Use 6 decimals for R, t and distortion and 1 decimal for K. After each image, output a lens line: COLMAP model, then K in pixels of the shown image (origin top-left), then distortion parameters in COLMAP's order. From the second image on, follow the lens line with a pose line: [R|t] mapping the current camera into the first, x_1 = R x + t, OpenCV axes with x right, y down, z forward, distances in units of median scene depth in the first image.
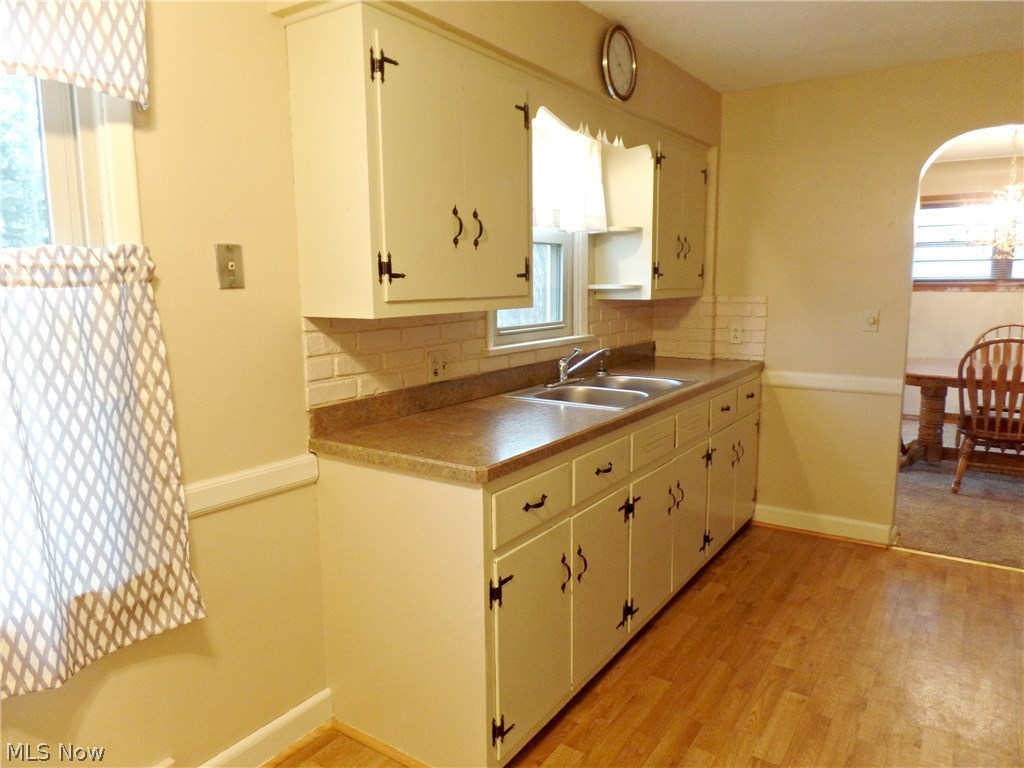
lens RADIAL K [[699.9, 0, 515.8], [0, 699.9, 382.0], [0, 0, 1]] dist [-0.002240, -0.002264]
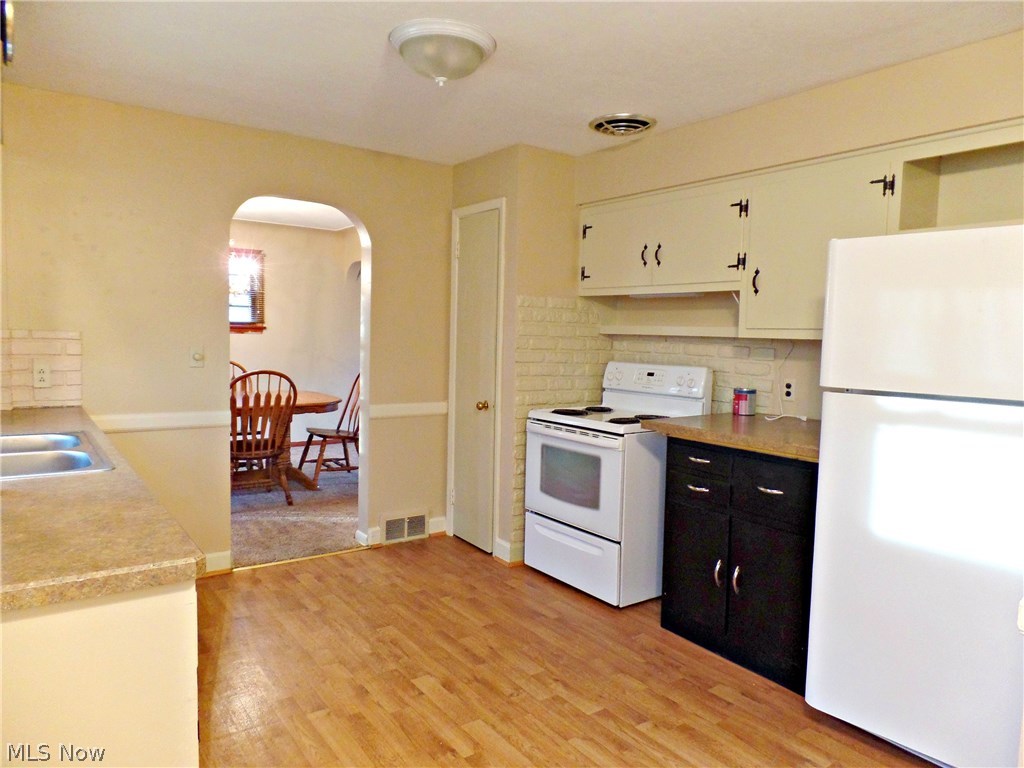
lens RADIAL K [[699.9, 0, 515.8], [0, 699.9, 382.0], [0, 0, 1]] dist [-0.002240, -0.002264]
pose [[0.351050, -0.048443, 0.935103, -0.278787], [0.104857, 0.994413, 0.012151, -0.013754], [-0.930467, 0.093787, 0.354168, 0.199264]]
